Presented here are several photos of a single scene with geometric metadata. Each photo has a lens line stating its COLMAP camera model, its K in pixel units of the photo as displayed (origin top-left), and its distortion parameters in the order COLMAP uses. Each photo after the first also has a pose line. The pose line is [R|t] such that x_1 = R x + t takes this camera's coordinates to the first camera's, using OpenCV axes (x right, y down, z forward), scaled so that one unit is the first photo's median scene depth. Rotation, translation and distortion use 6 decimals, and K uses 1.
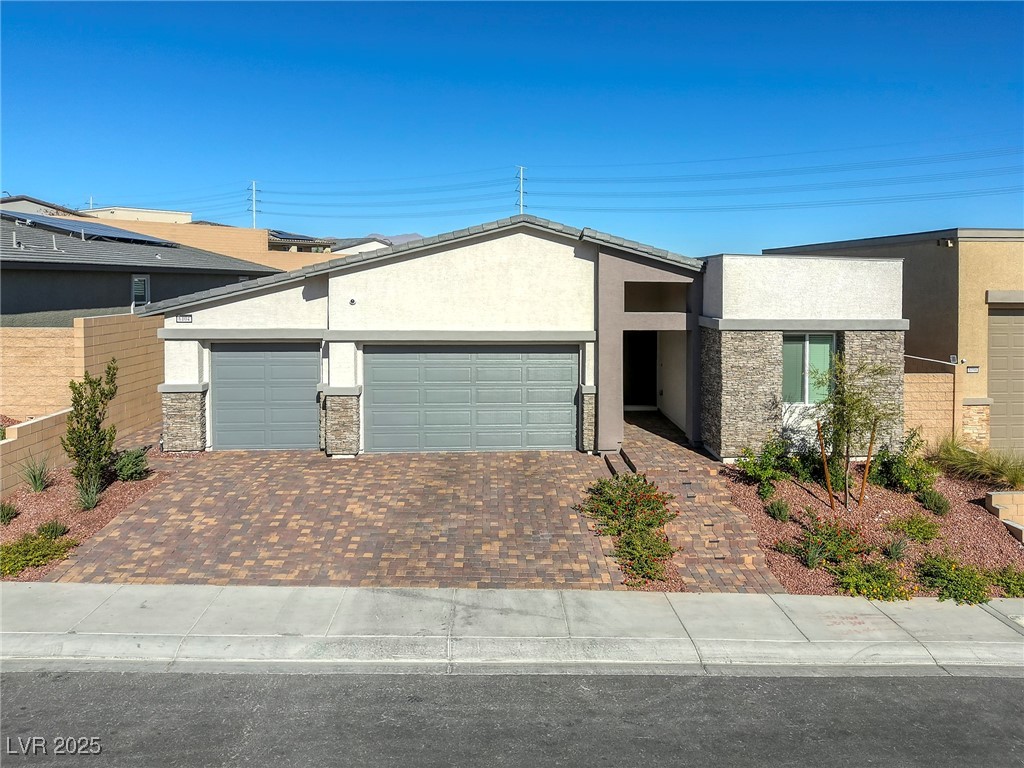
lens RADIAL K [[796.7, 0, 570.1], [0, 796.7, 294.3], [0, 0, 1]] dist [0.052029, -0.052183]
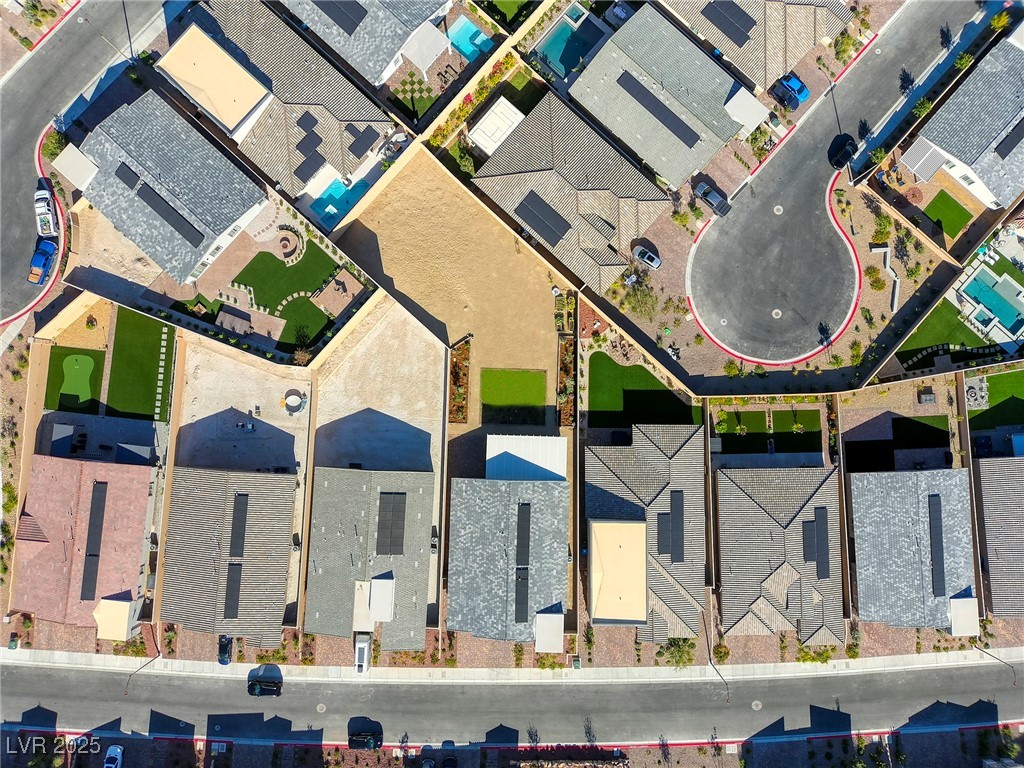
lens RADIAL K [[766.8, 0, 512.1], [0, 766.8, 387.6], [0, 0, 1]] dist [0.122225, -0.204965]
pose [[0.991767, 0.127185, -0.014929, -0.216117], [0.010349, 0.036598, 0.999276, -7.804270], [0.127640, -0.991204, 0.034980, 3.463747]]
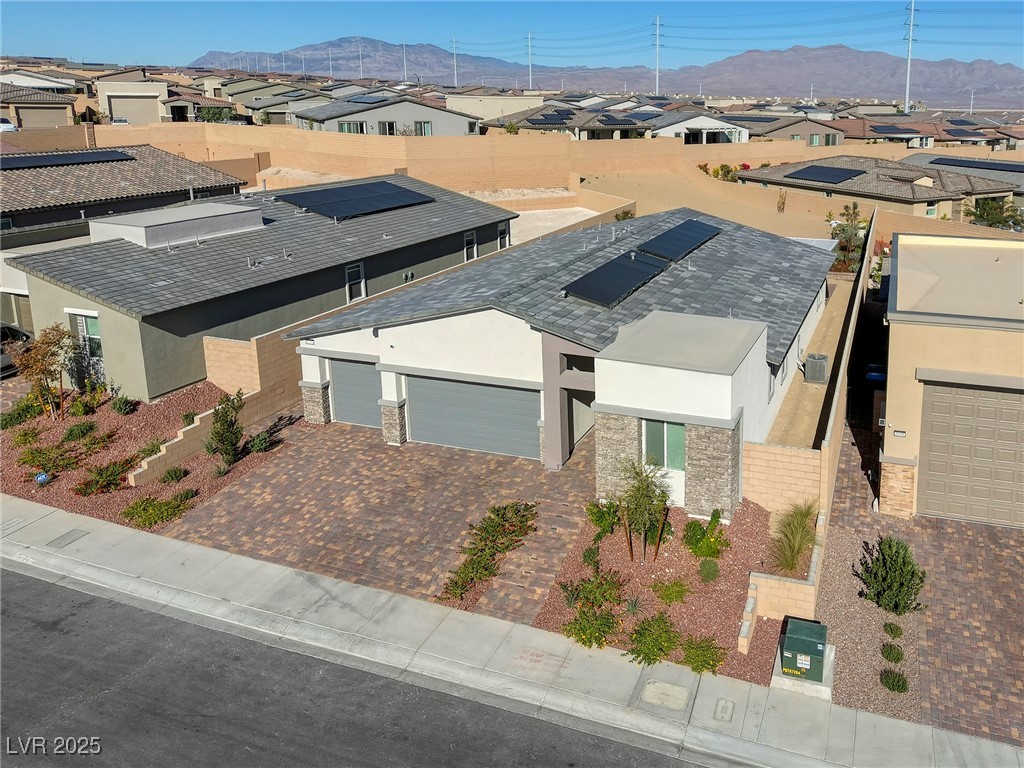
lens RADIAL K [[803.5, 0, 672.8], [0, 803.5, 267.8], [0, 0, 1]] dist [0.058871, -0.040146]
pose [[0.924701, 0.083229, -0.371485, 0.927794], [-0.010605, 0.981062, 0.193404, -0.529741], [0.380546, -0.174901, 0.908072, -0.155478]]
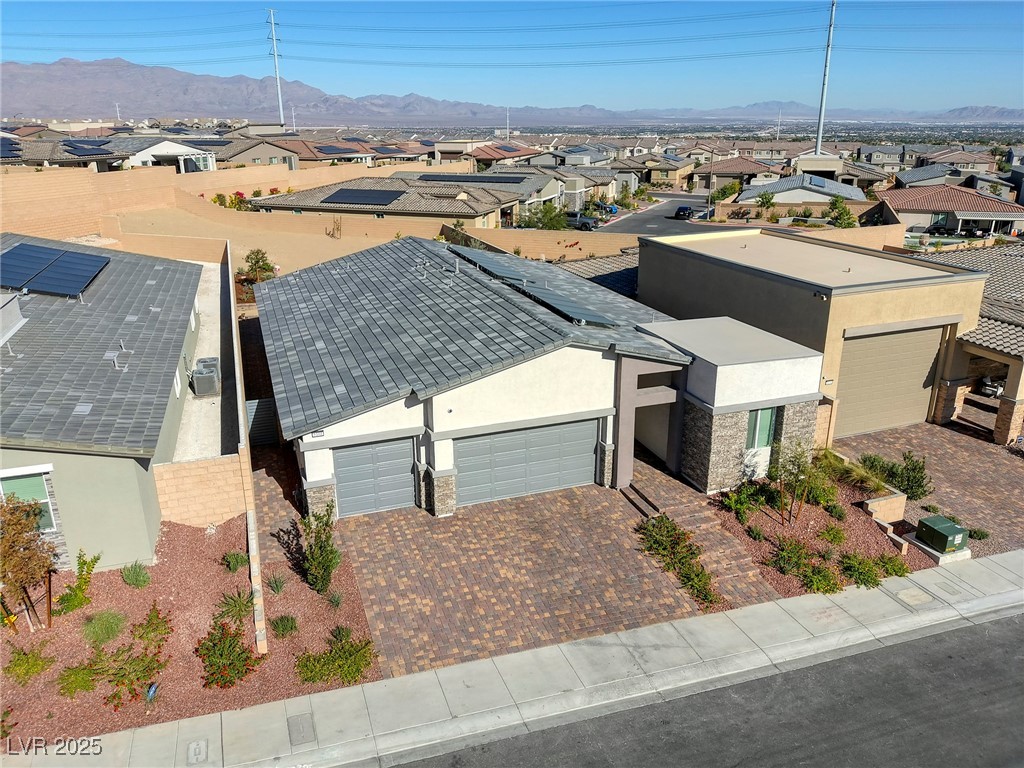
lens RADIAL K [[765.5, 0, 512.0], [0, 765.5, 384.0], [0, 0, 1]] dist [0.122371, -0.196591]
pose [[0.970140, -0.093346, 0.223862, -0.568222], [0.018238, 0.948437, 0.316442, -0.548816], [-0.241858, -0.302910, 0.921819, -0.243656]]
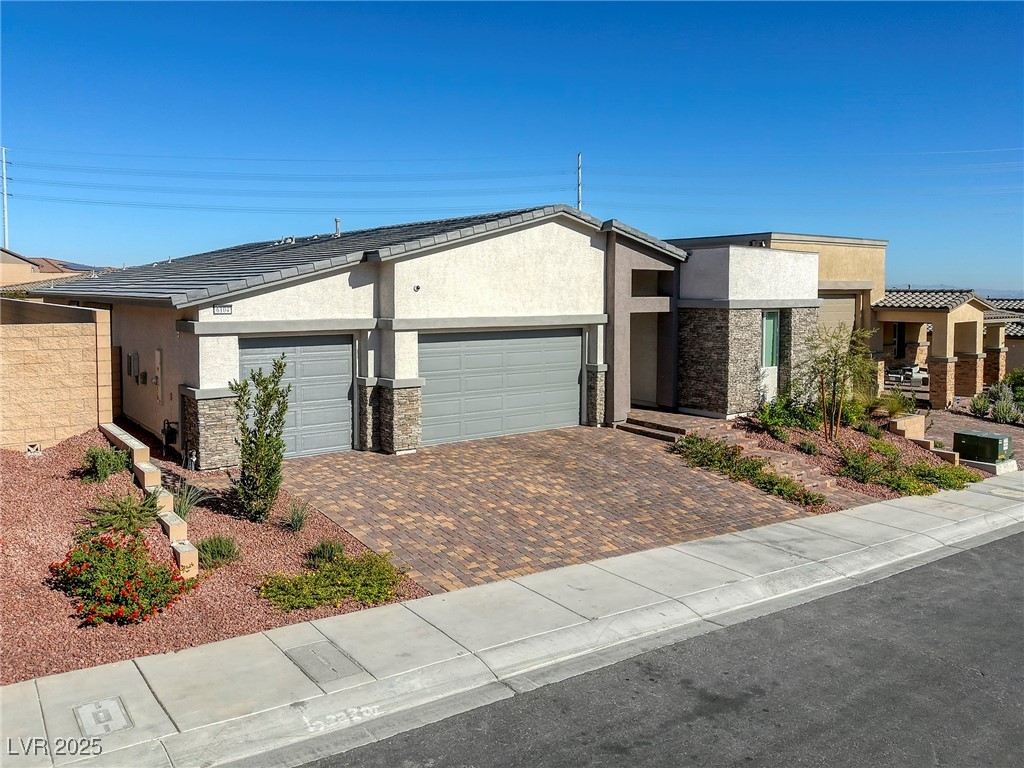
lens RADIAL K [[785.8, 0, 506.7], [0, 785.8, 326.6], [0, 0, 1]] dist [0.108258, -0.152649]
pose [[0.855626, -0.029519, 0.516752, -0.832212], [0.012715, 0.999270, 0.036029, 0.028303], [-0.517438, -0.024257, 0.855377, 0.183238]]
